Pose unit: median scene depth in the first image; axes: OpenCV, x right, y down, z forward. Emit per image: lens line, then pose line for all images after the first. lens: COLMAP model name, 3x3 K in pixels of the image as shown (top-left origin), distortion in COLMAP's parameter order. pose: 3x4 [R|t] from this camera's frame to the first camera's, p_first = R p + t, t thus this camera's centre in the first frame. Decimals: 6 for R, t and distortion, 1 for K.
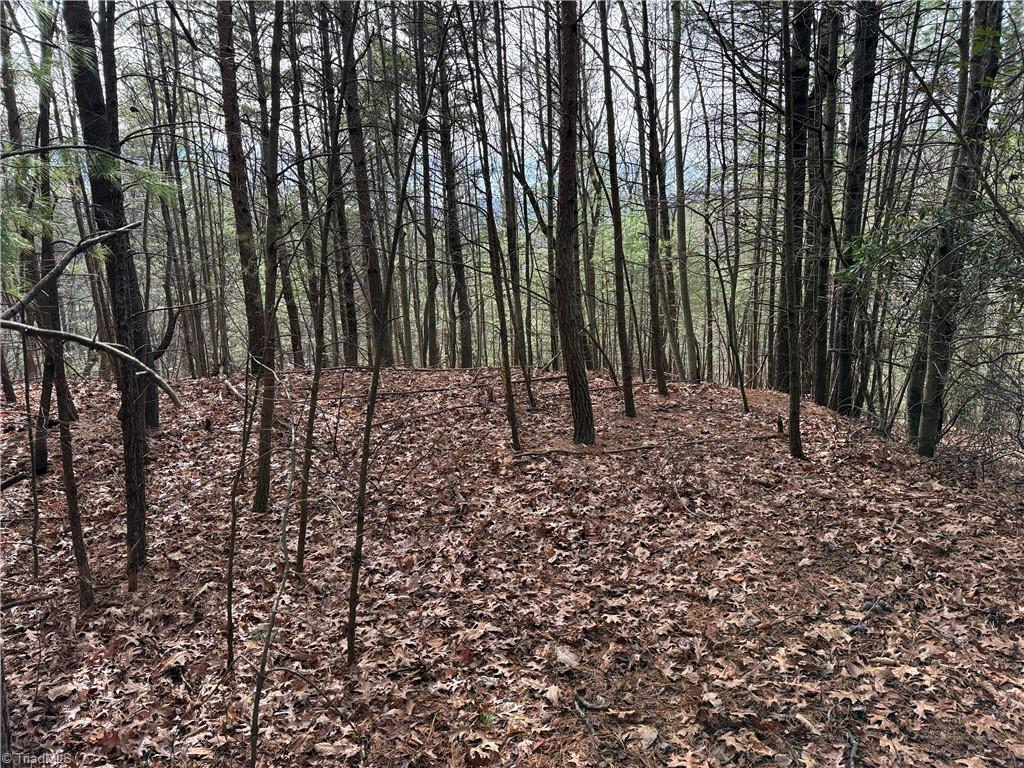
lens RADIAL K [[711.6, 0, 511.8], [0, 711.6, 384.7], [0, 0, 1]] dist [0.008995, 0.000750]
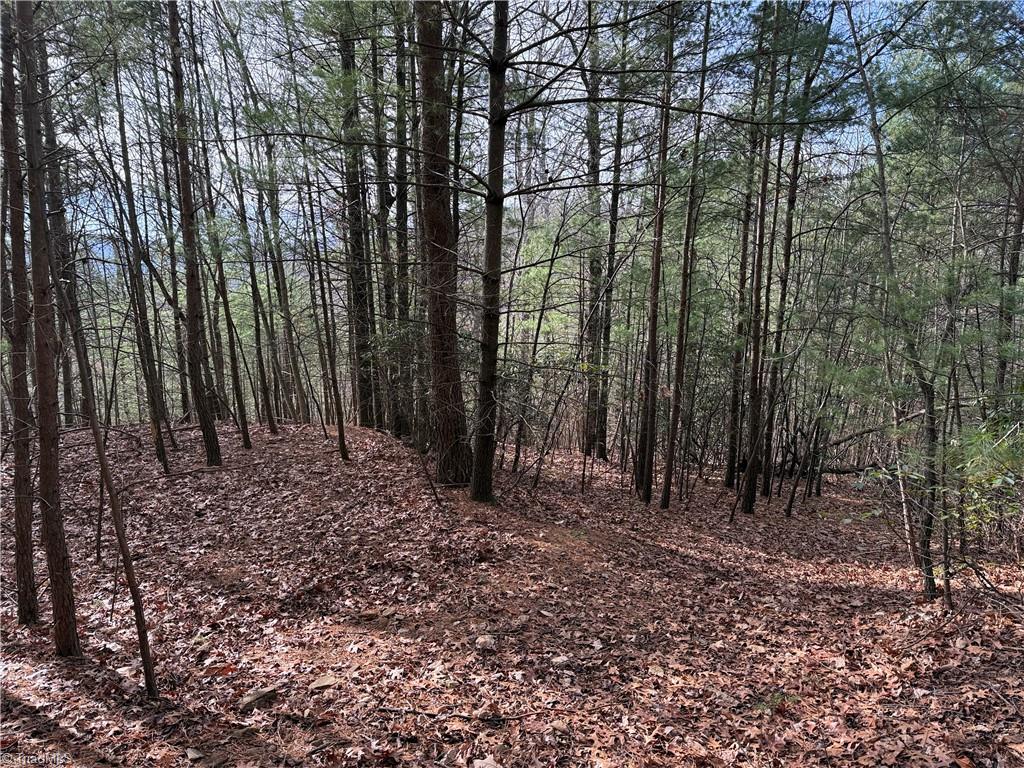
lens RADIAL K [[711.6, 0, 513.4], [0, 711.6, 387.4], [0, 0, 1]] dist [0.008995, 0.000750]
pose [[0.878624, -0.049871, 0.474903, -0.053355], [0.078879, 0.996027, -0.041341, 0.025454], [-0.470954, 0.073783, 0.879067, -0.657577]]
